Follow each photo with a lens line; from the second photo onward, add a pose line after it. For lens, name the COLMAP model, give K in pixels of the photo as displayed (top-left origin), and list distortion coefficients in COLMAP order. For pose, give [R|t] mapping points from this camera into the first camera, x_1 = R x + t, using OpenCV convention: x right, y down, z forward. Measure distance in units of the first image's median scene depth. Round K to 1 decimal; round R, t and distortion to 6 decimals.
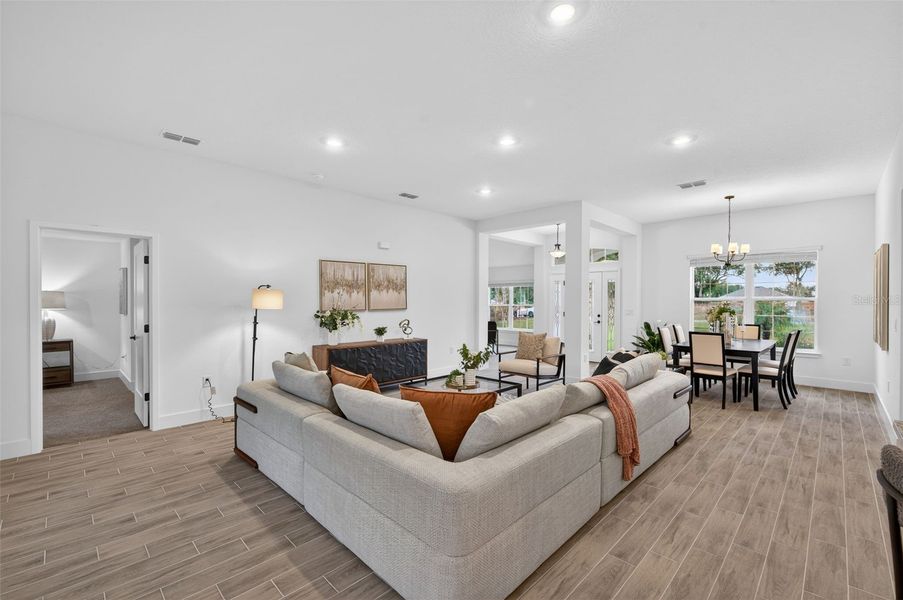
lens RADIAL K [[396.4, 0, 472.1], [0, 396.4, 299.4], [0, 0, 1]] dist [0.003484, -0.001425]
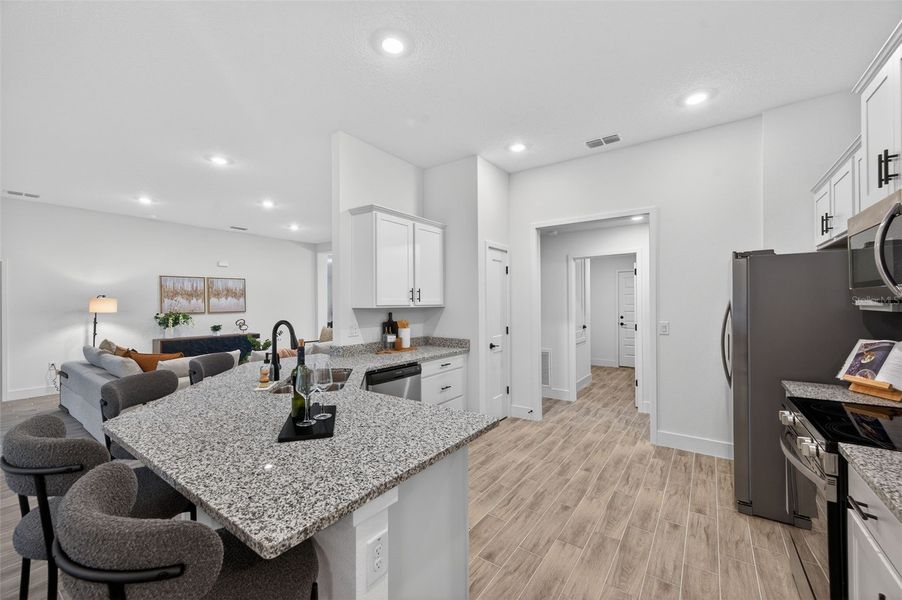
lens RADIAL K [[352.9, 0, 463.9], [0, 352.9, 298.8], [0, 0, 1]] dist [-0.000358, -0.002237]
pose [[0.985829, -0.005093, 0.167674, 0.421396], [0.006596, 0.999943, -0.008411, -0.003860], [-0.167621, 0.009398, 0.985807, -0.345589]]
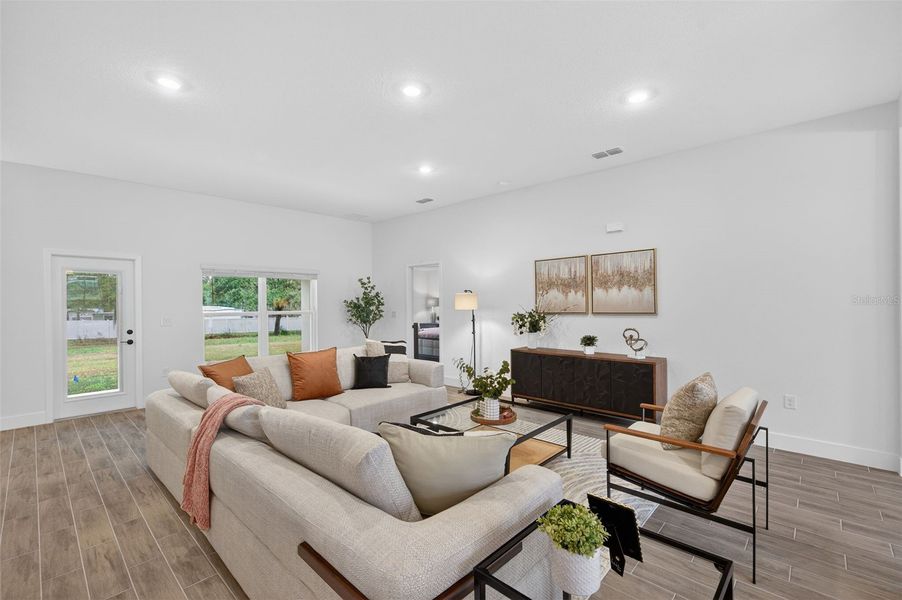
lens RADIAL K [[396.0, 0, 438.1], [0, 396.0, 305.7], [0, 0, 1]] dist [0.003484, -0.001425]
pose [[-0.034339, 0.009252, -0.999367, 0.594748], [0.013893, 0.999865, 0.008780, 0.000332], [0.999314, -0.013583, -0.034463, 0.766726]]
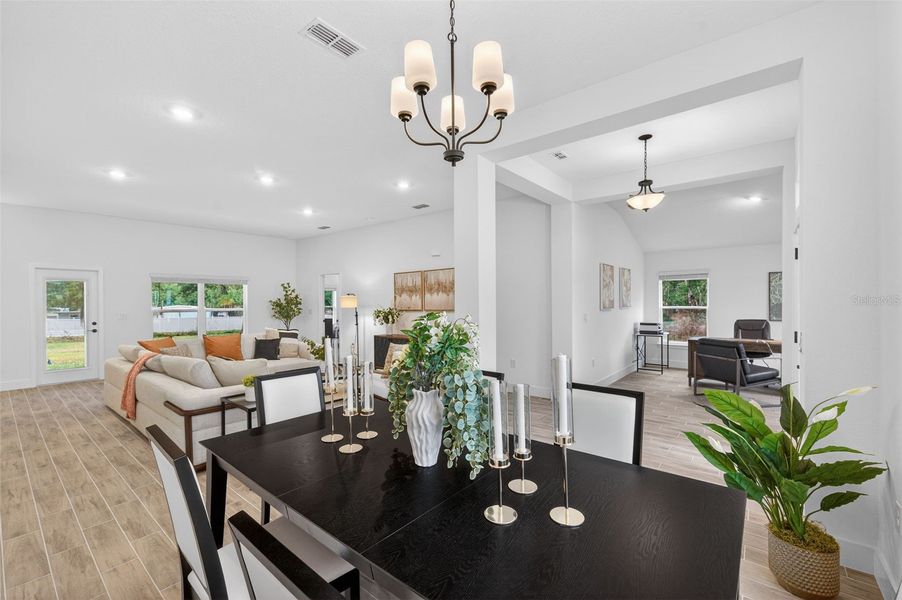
lens RADIAL K [[396.0, 0, 449.2], [0, 396.0, 305.4], [0, 0, 1]] dist [0.003484, -0.001425]
pose [[0.030158, 0.009067, -0.999504, 0.997352], [0.011198, 0.999893, 0.009409, 0.002805], [0.999482, -0.011477, 0.030053, 1.112708]]
